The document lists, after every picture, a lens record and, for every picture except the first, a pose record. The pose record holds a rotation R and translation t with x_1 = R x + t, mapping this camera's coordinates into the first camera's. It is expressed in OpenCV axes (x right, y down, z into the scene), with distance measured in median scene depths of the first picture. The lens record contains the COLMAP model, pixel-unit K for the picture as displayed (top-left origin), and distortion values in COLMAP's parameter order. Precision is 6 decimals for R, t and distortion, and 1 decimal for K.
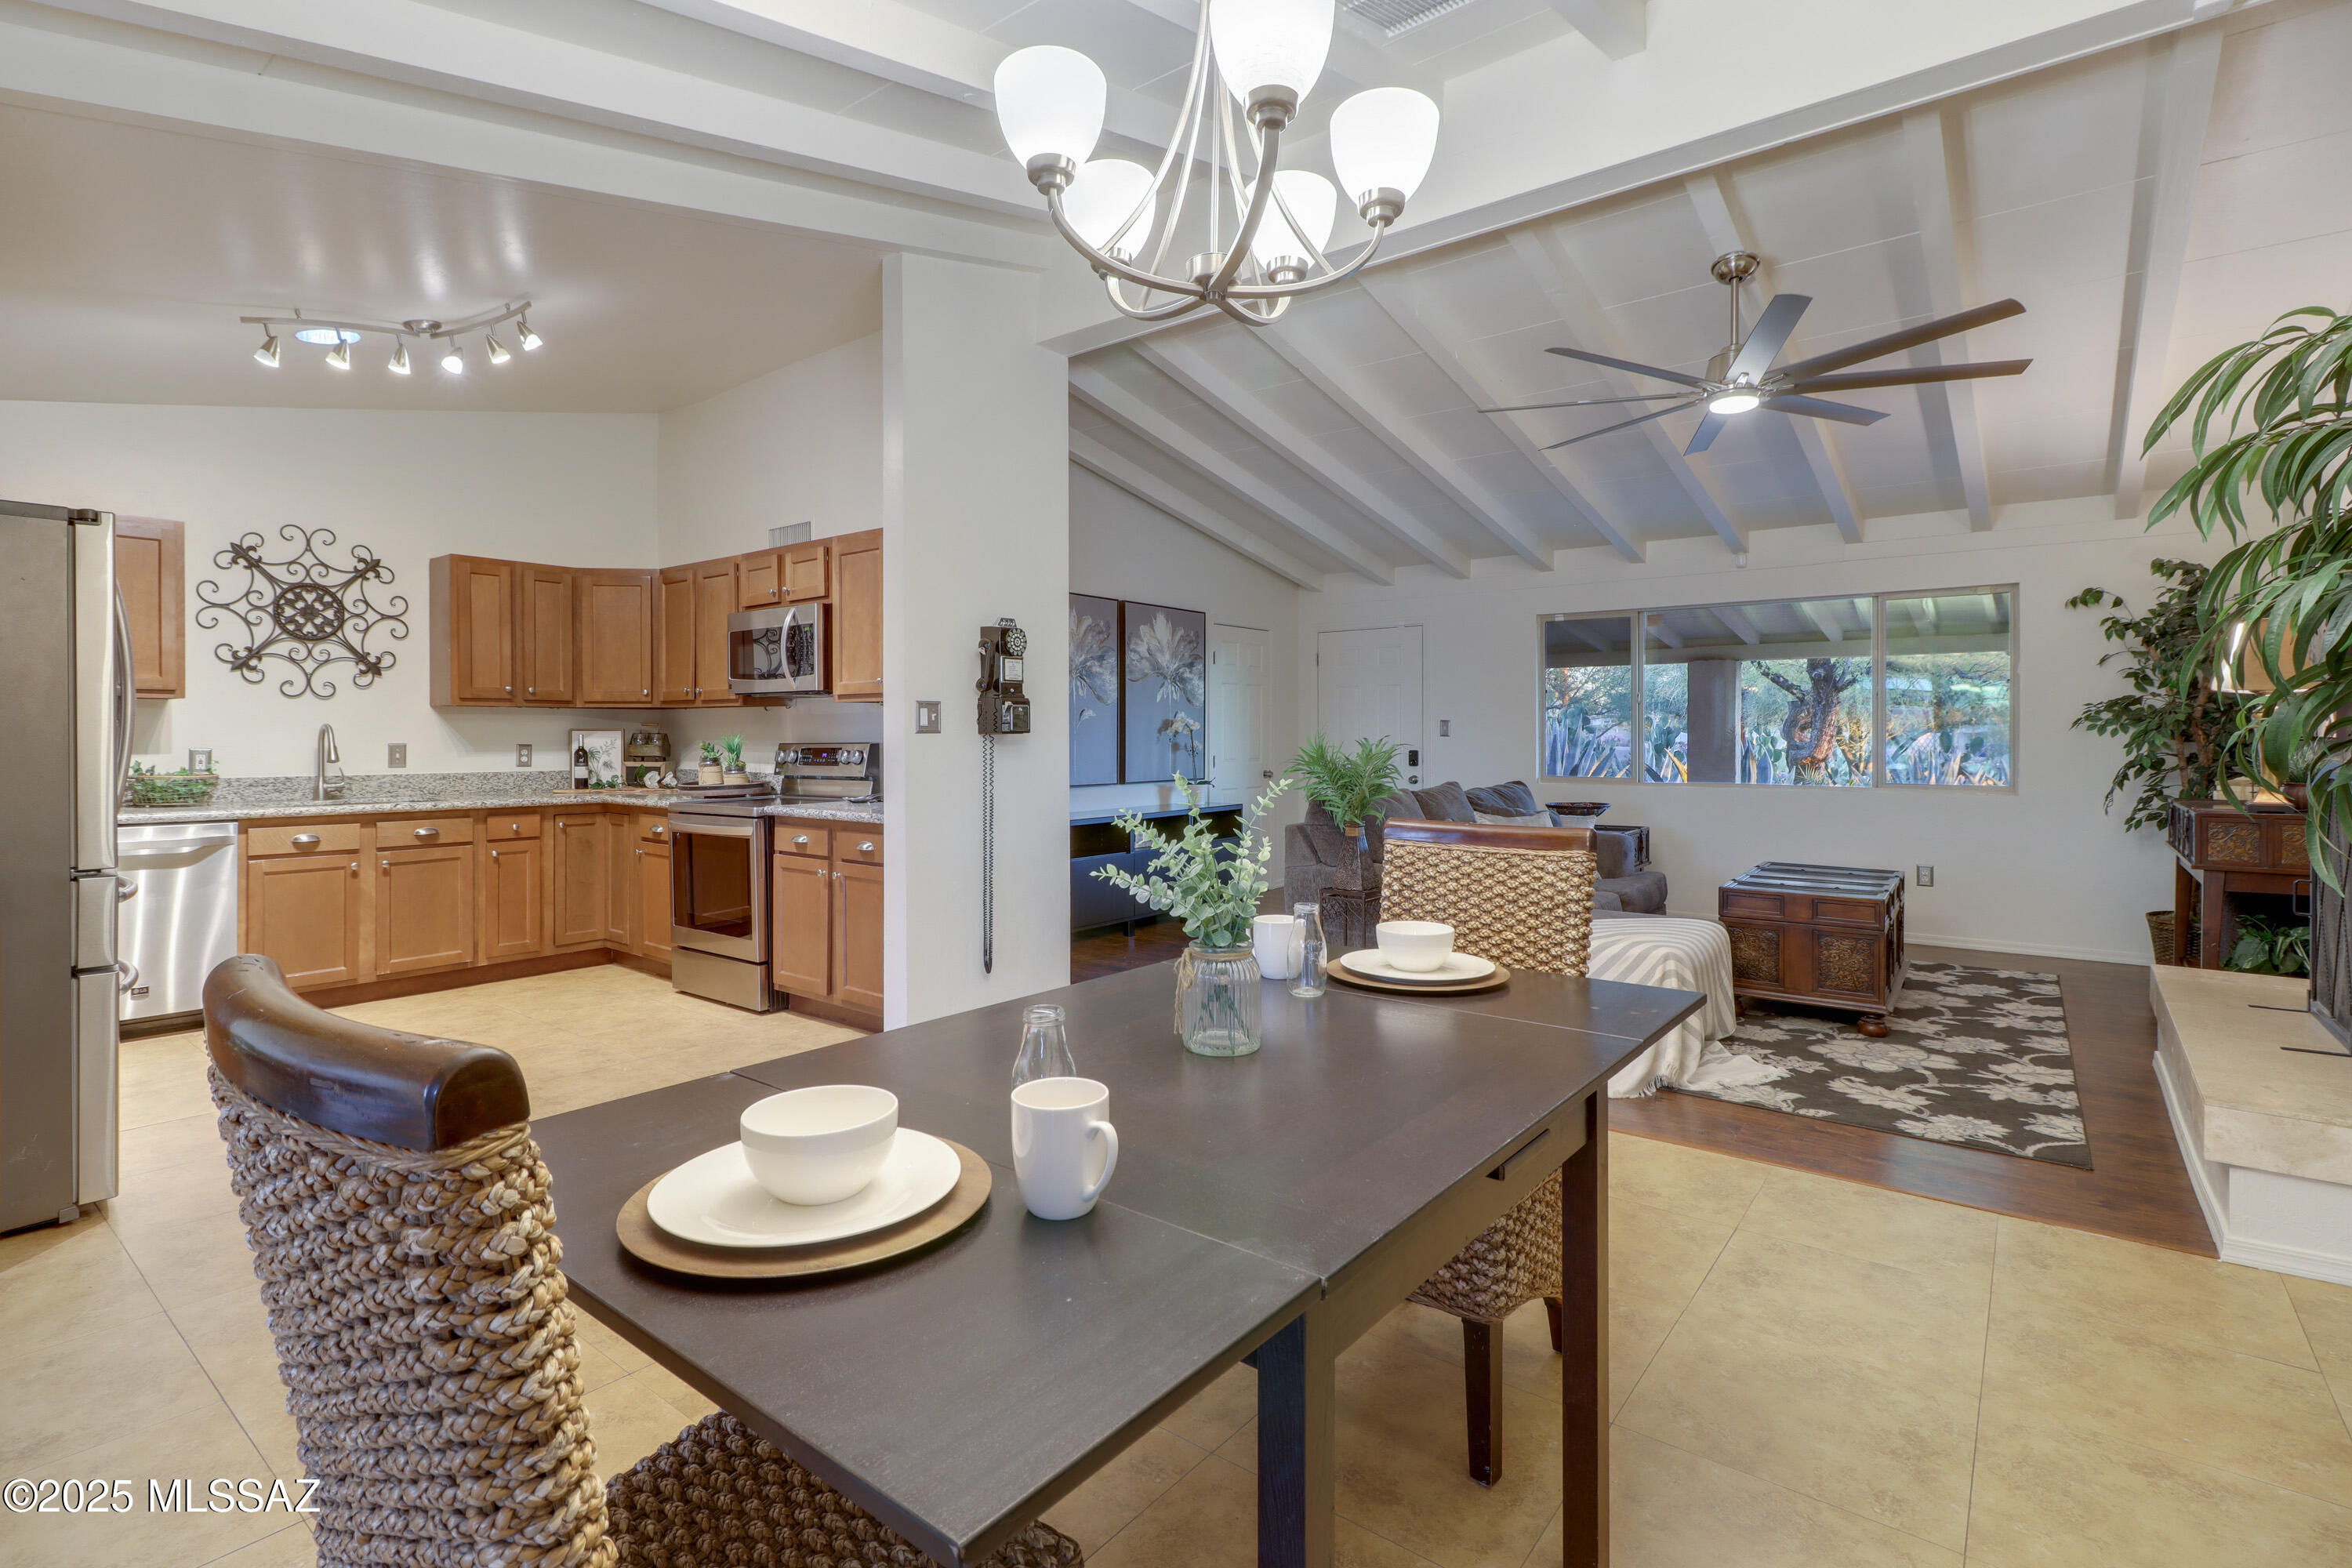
lens RADIAL K [[1098.2, 0, 1167.9], [0, 1098.2, 756.8], [0, 0, 1]] dist [0.001224, 0.000117]
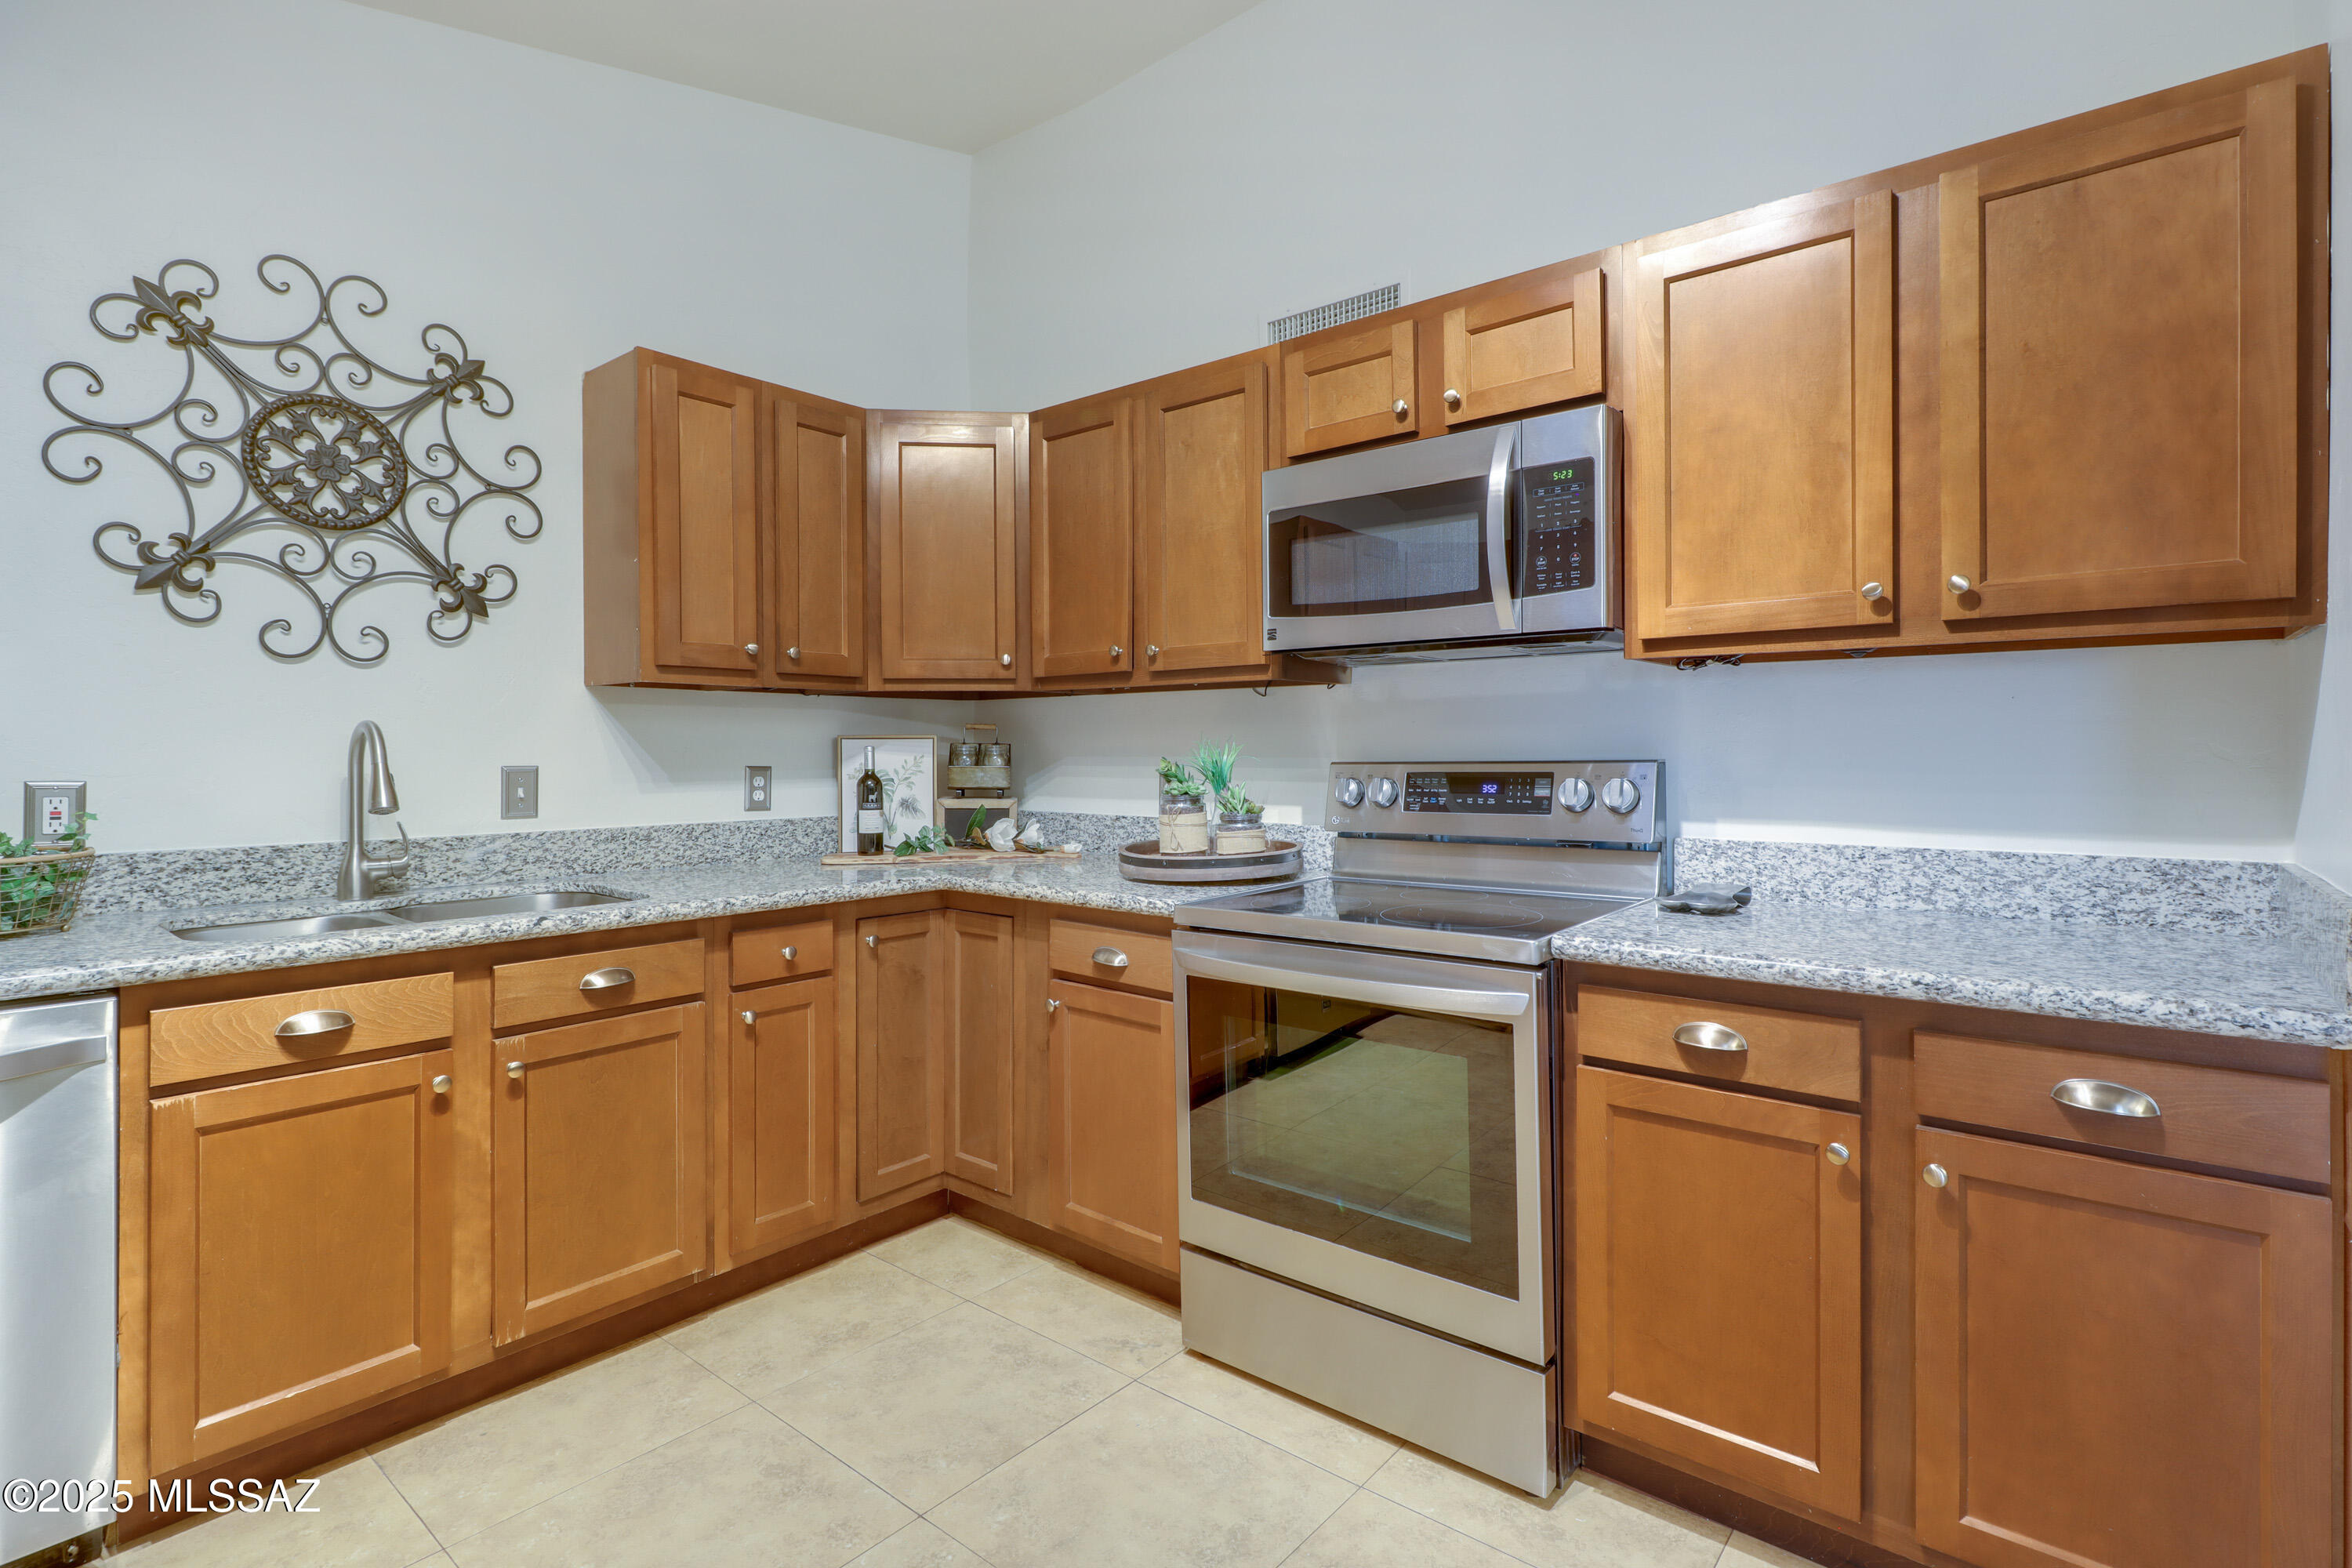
lens RADIAL K [[1092.3, 0, 1179.4], [0, 1092.3, 772.1], [0, 0, 1]] dist [0.001941, 0.000354]
pose [[0.999882, -0.003575, -0.014951, -0.434979], [0.003572, 0.999994, -0.000197, -0.008841], [0.014951, 0.000143, 0.999888, 0.567960]]
